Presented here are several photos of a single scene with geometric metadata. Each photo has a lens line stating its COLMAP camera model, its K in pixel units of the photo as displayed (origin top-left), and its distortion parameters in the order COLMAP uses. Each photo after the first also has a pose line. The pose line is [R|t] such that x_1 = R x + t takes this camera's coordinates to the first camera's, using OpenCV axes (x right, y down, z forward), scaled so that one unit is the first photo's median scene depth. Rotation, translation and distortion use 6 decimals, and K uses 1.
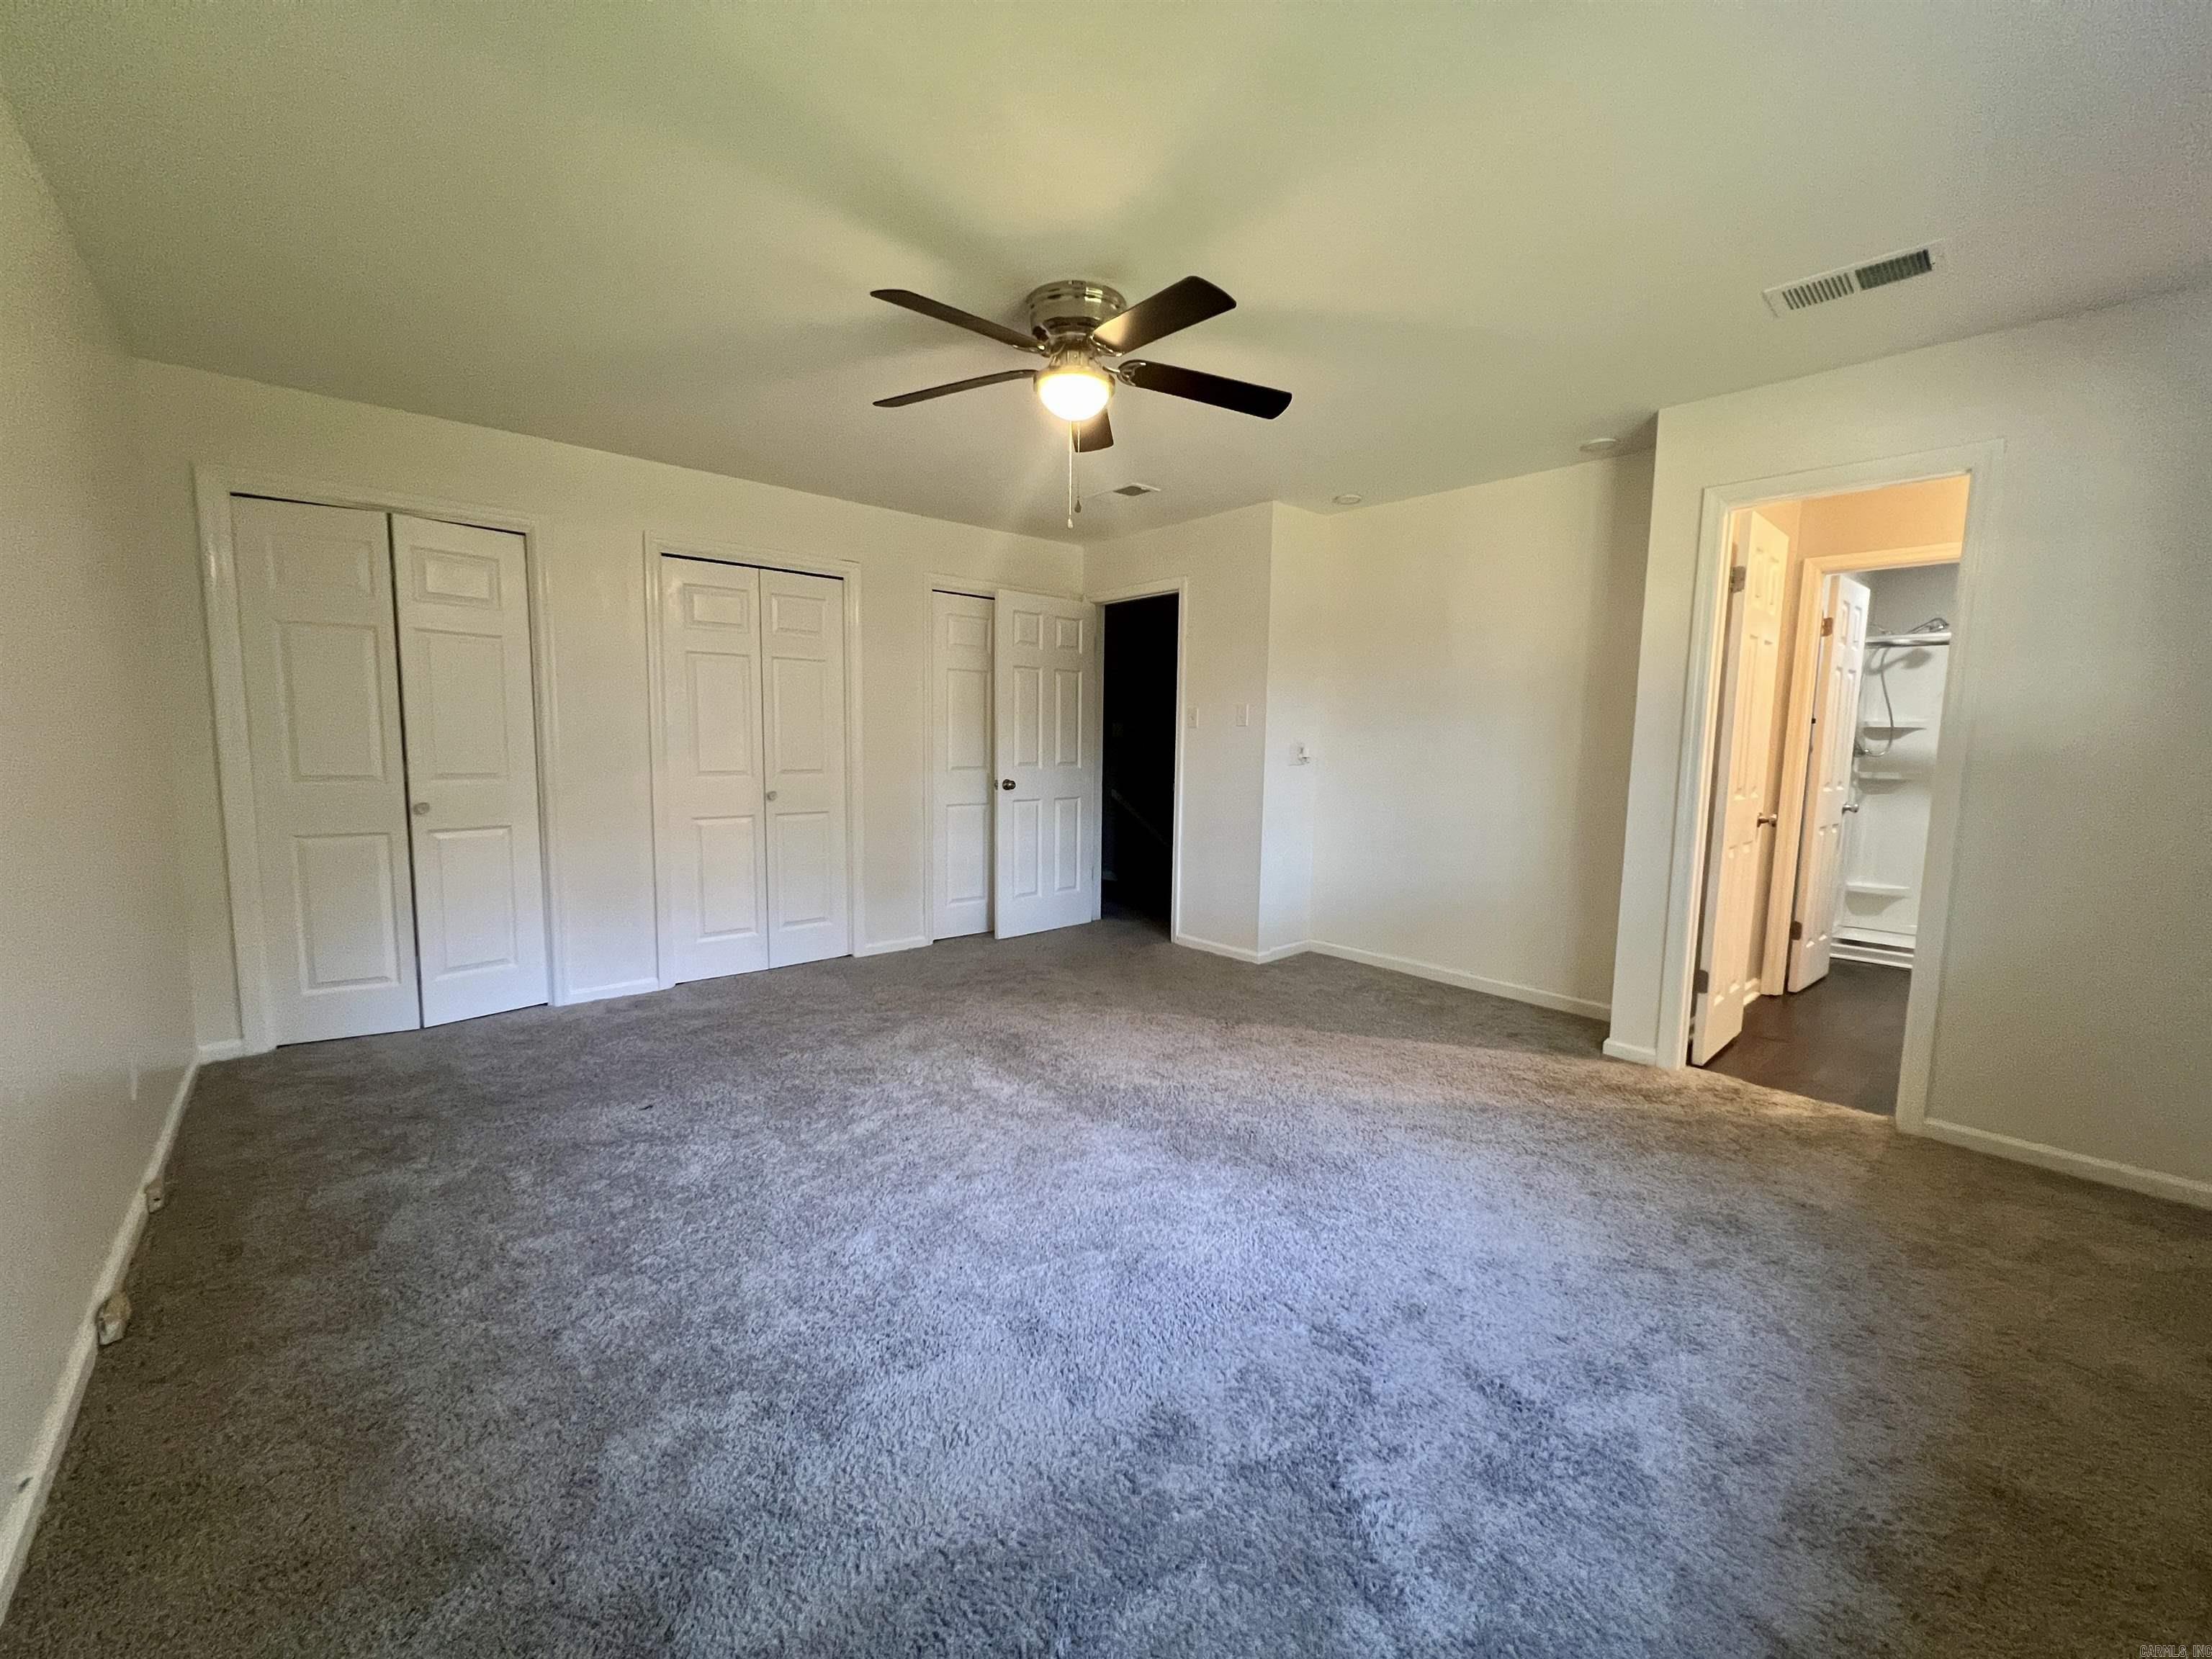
lens RADIAL K [[880.3, 0, 1090.8], [0, 880.3, 822.5], [0, 0, 1]] dist [-0.002158, -0.000282]
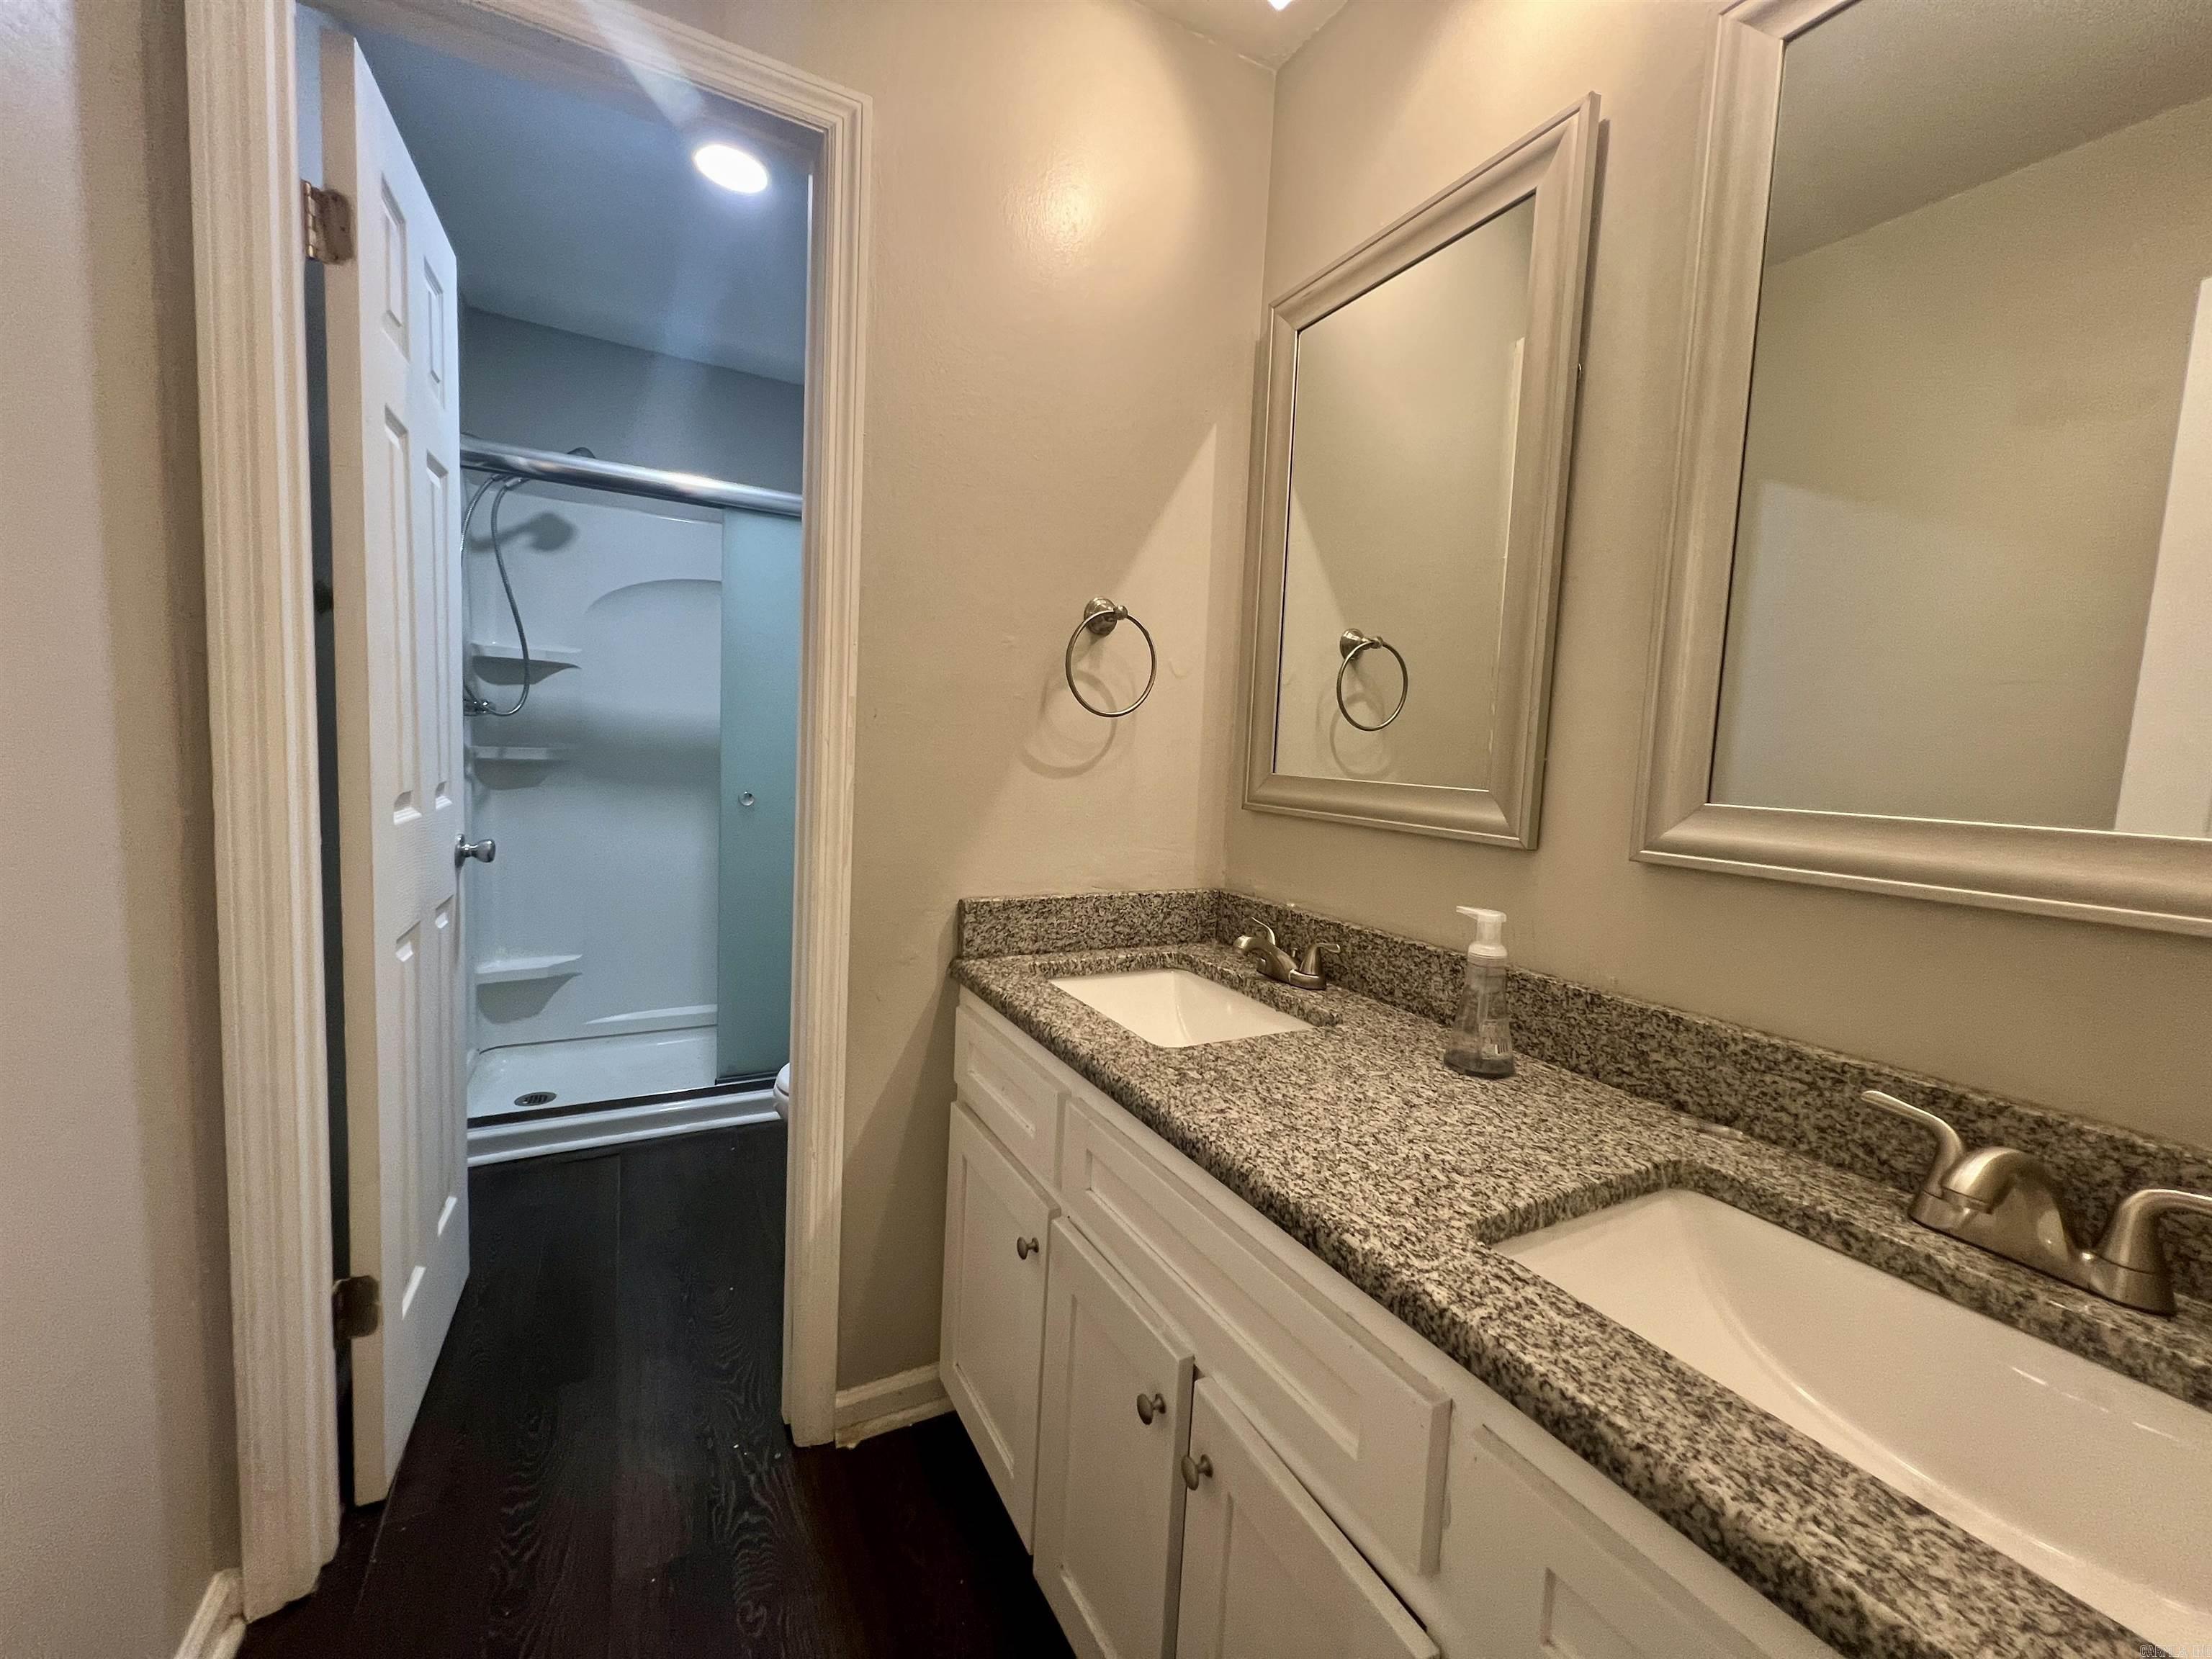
lens RADIAL K [[880.3, 0, 1092.7], [0, 880.3, 810.3], [0, 0, 1]] dist [-0.002158, -0.000282]
pose [[0.227551, -0.084923, 0.970056, 0.479076], [0.057180, 0.995636, 0.073750, -0.039655], [-0.972086, 0.038686, 0.231414, 0.559711]]
